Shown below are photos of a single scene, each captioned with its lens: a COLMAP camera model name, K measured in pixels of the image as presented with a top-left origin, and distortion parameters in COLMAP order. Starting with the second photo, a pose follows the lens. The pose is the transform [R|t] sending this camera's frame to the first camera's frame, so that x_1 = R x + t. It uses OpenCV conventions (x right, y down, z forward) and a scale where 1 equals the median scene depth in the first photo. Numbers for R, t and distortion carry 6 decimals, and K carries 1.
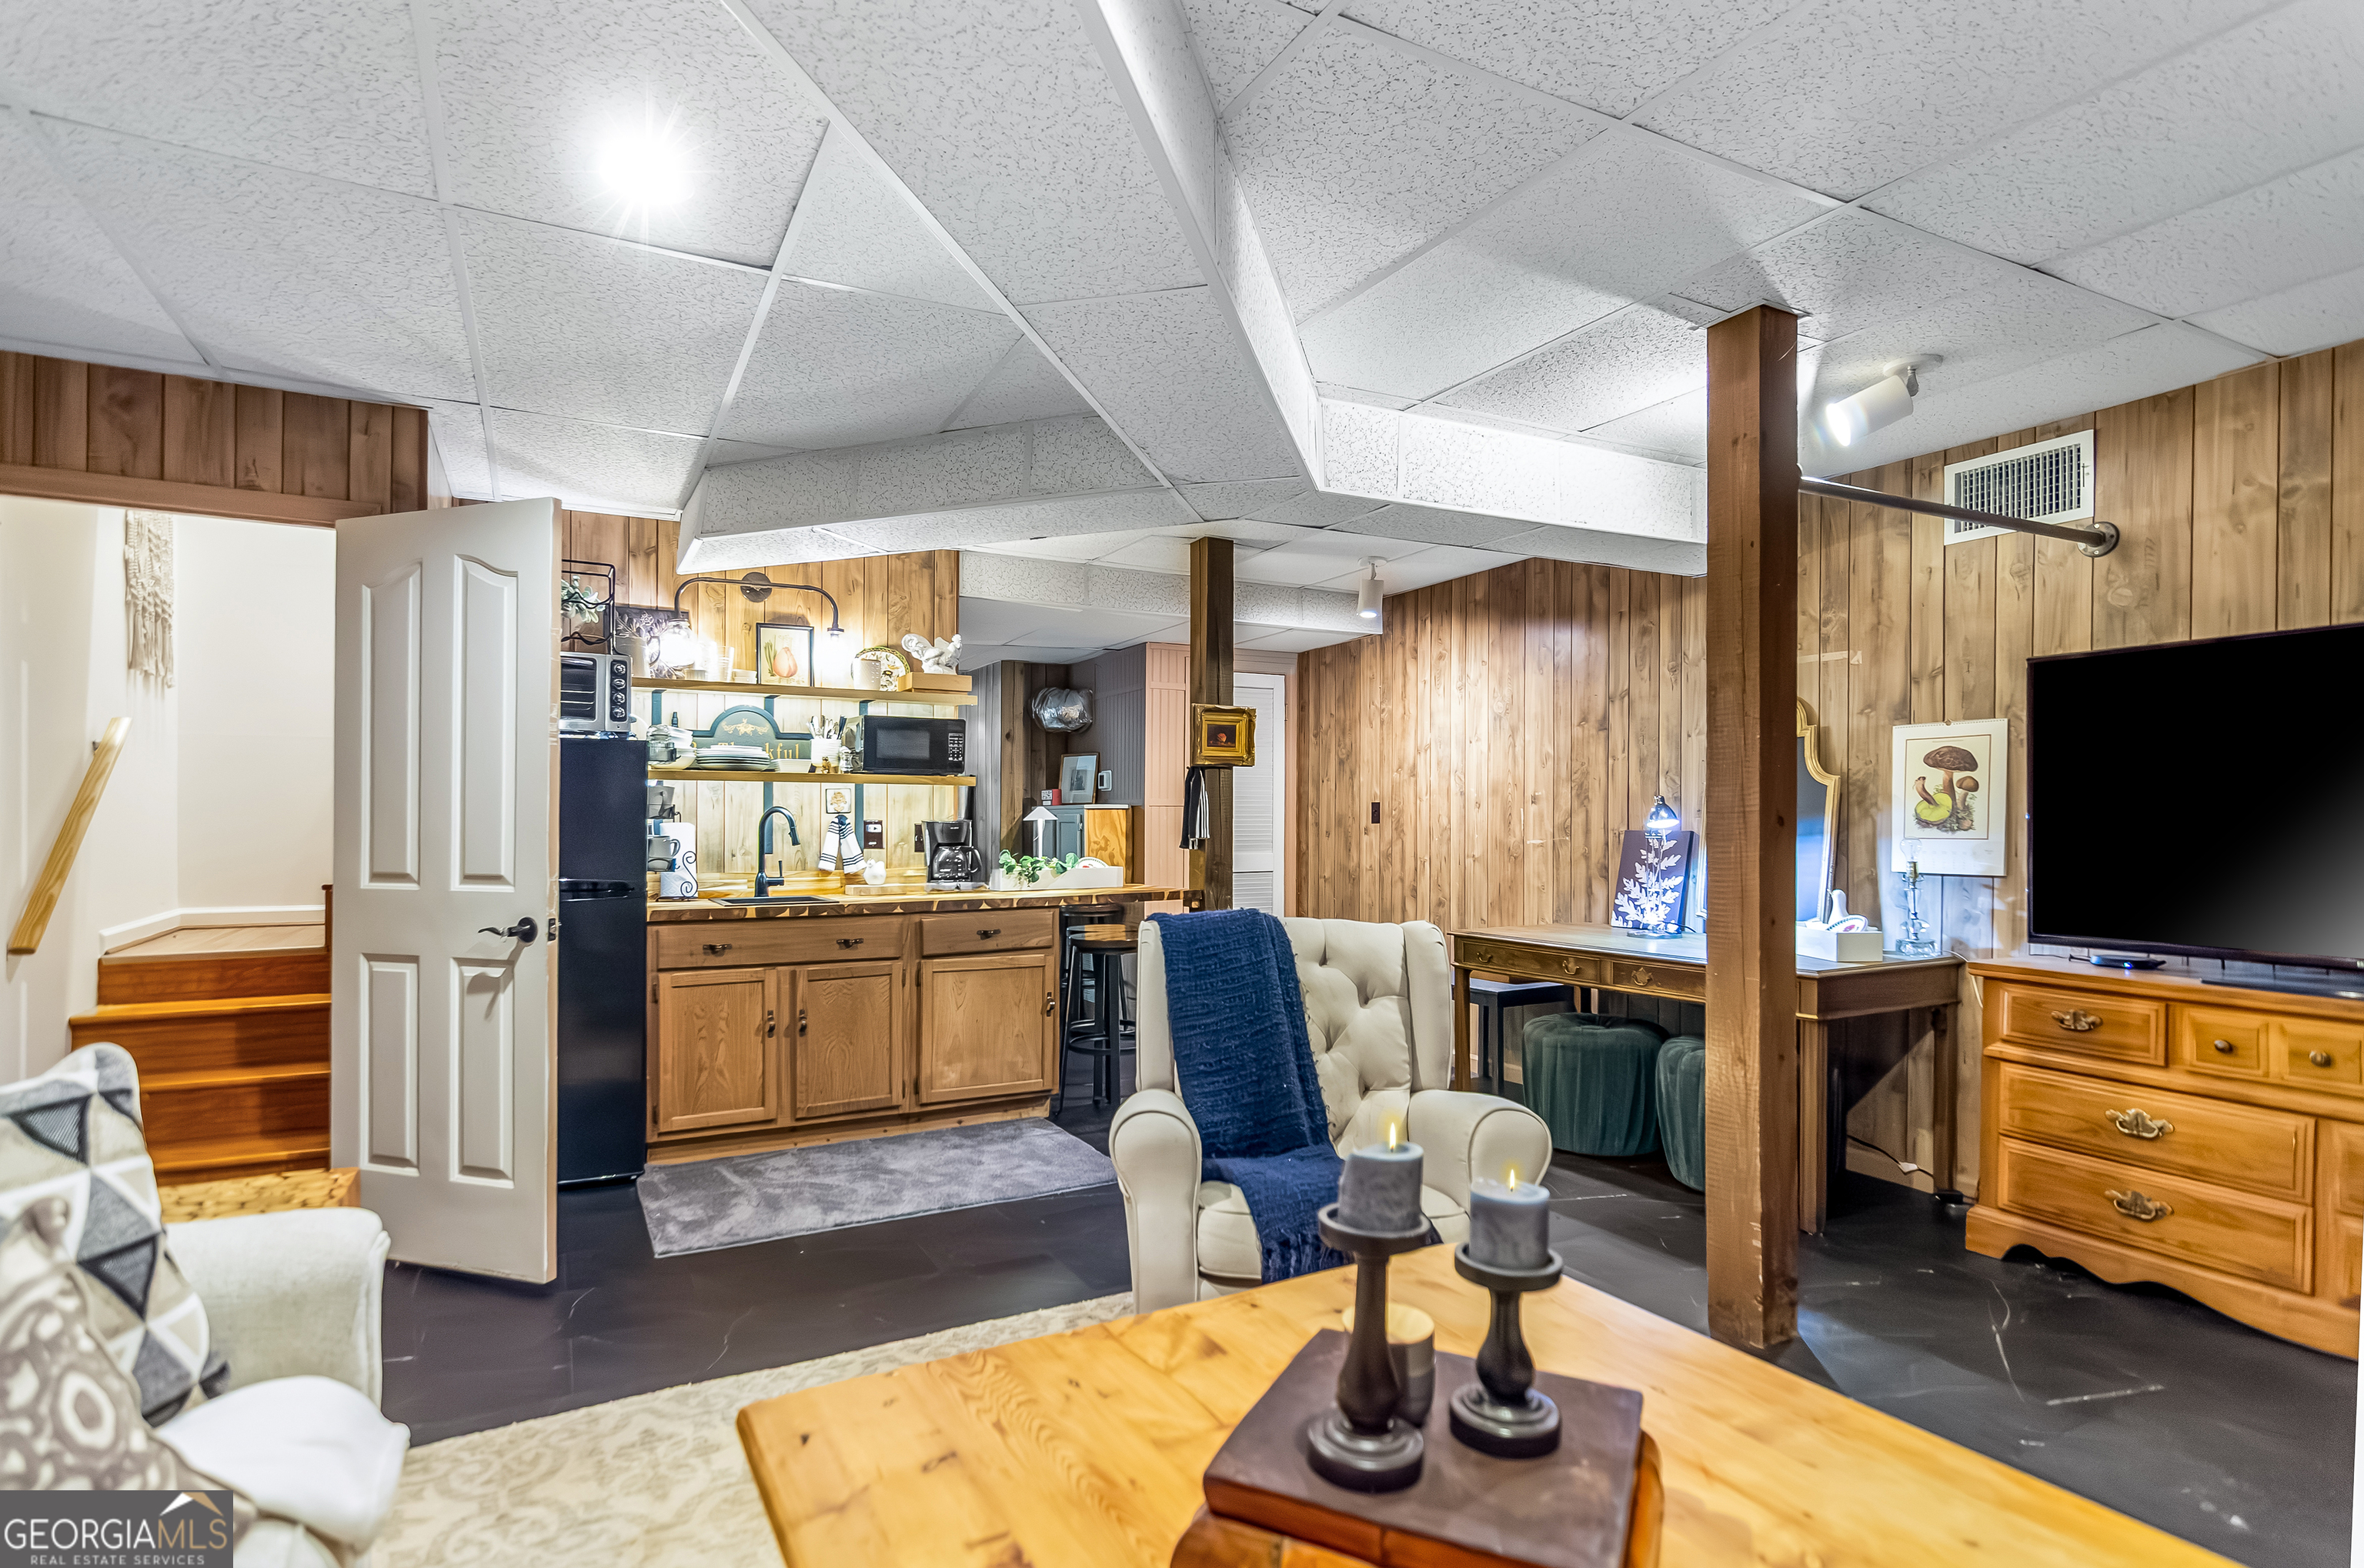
lens RADIAL K [[1181.0, 0, 1174.1], [0, 1181.0, 793.9], [0, 0, 1]] dist [0.003953, 0.000398]
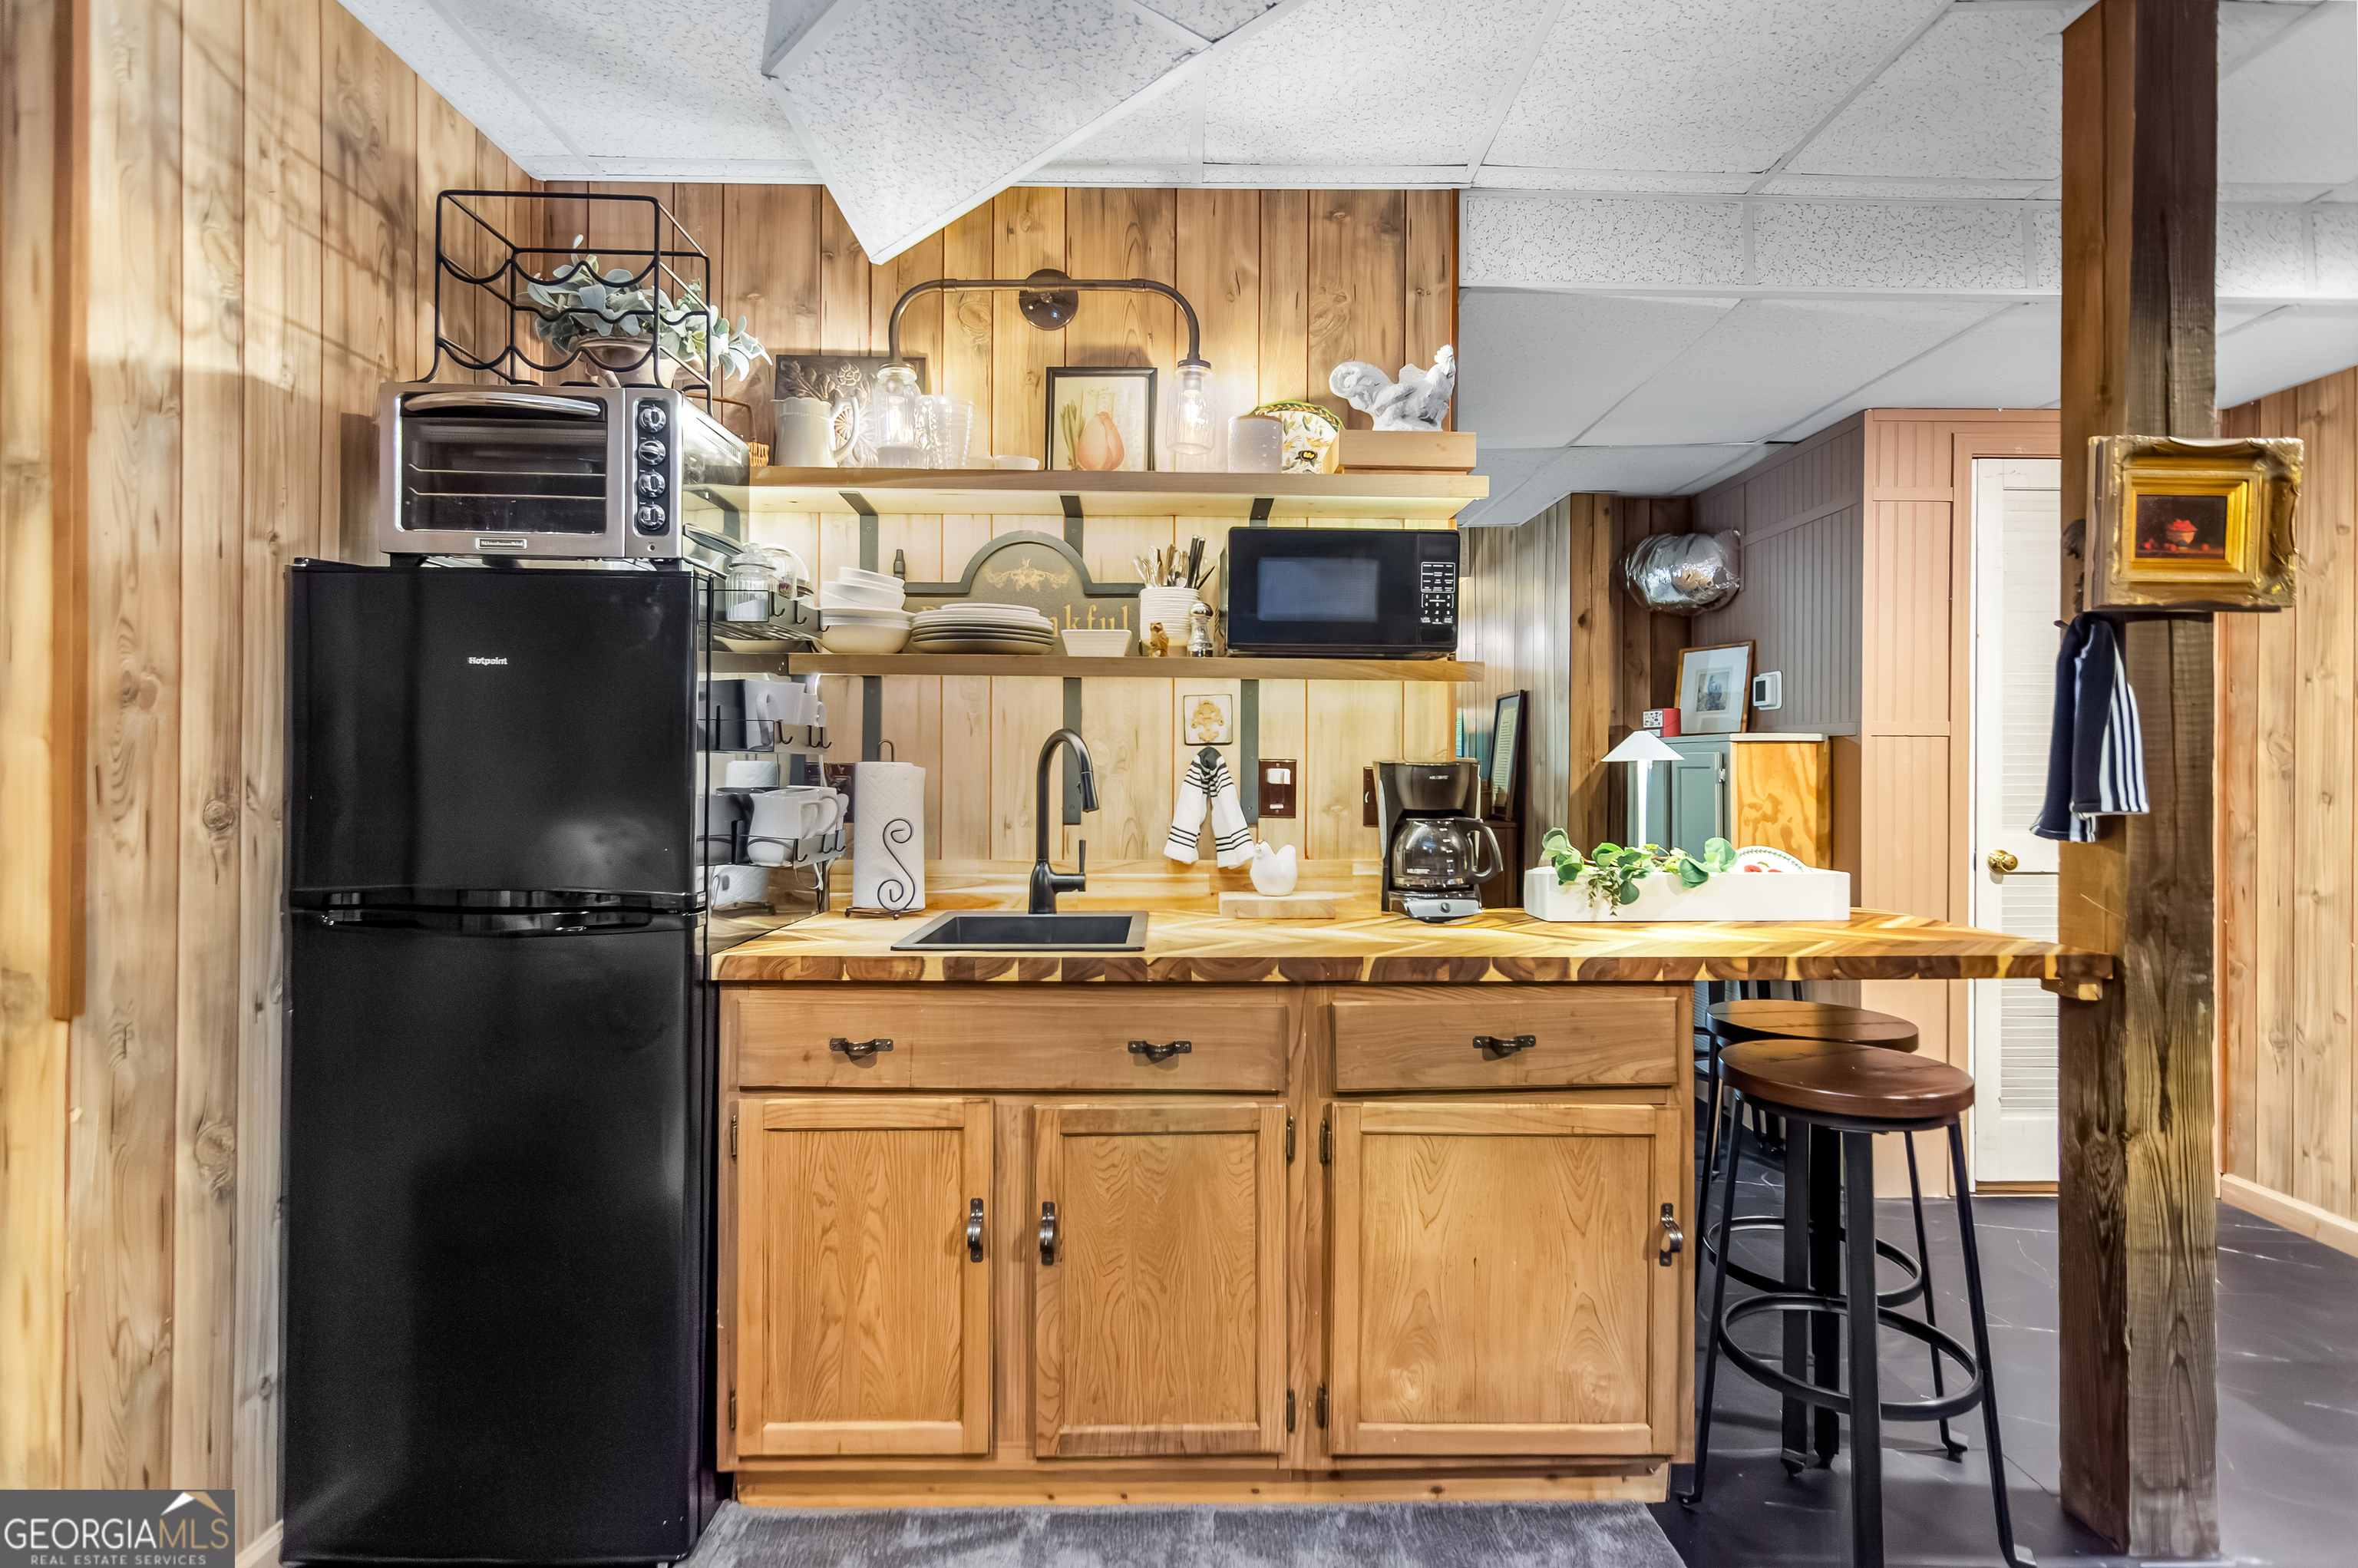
lens RADIAL K [[1199.8, 0, 1195.1], [0, 1199.8, 759.5], [0, 0, 1]] dist [0.005109, 0.000704]
pose [[0.893082, 0.002656, -0.449886, -0.065689], [0.004775, 0.999870, 0.015381, 0.015186], [0.449868, -0.015884, 0.892954, 0.570485]]
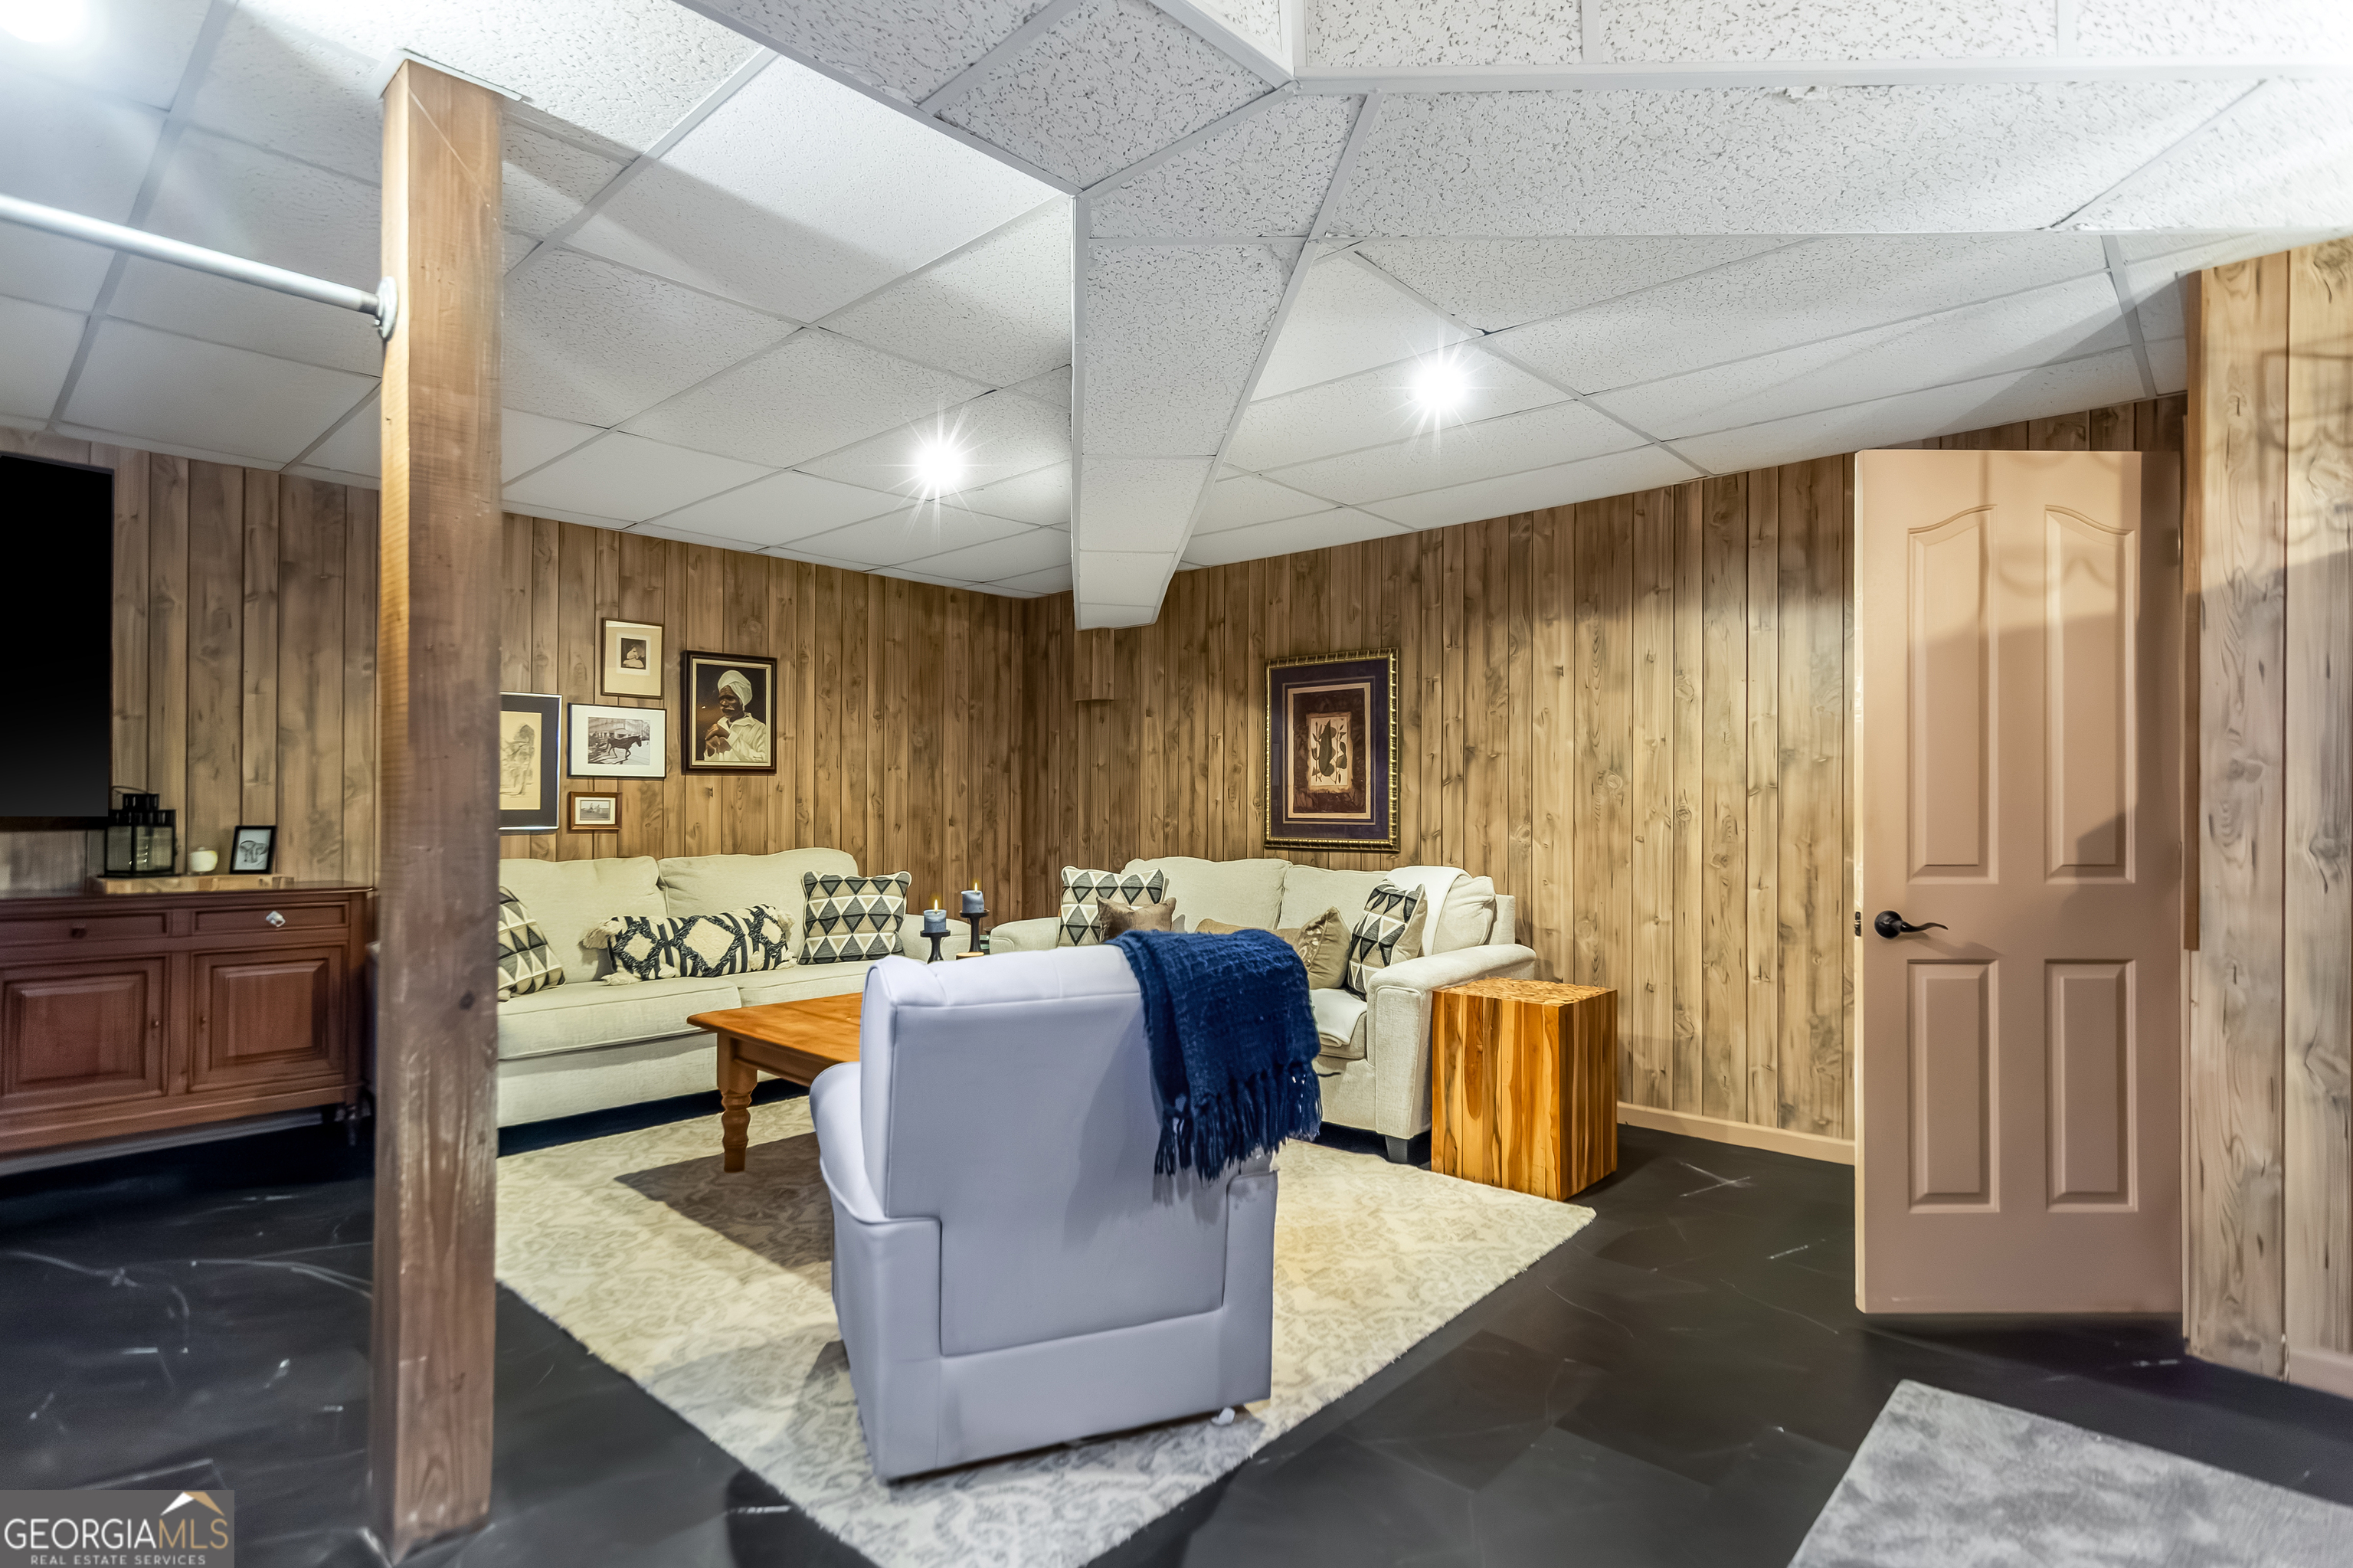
lens RADIAL K [[1175.7, 0, 1168.6], [0, 1175.7, 793.9], [0, 0, 1]] dist [0.003953, 0.000398]
pose [[-0.945213, -0.004140, -0.326429, 0.172666], [0.005293, 0.999594, -0.028004, 0.023412], [0.326412, -0.028198, -0.944807, 1.075398]]
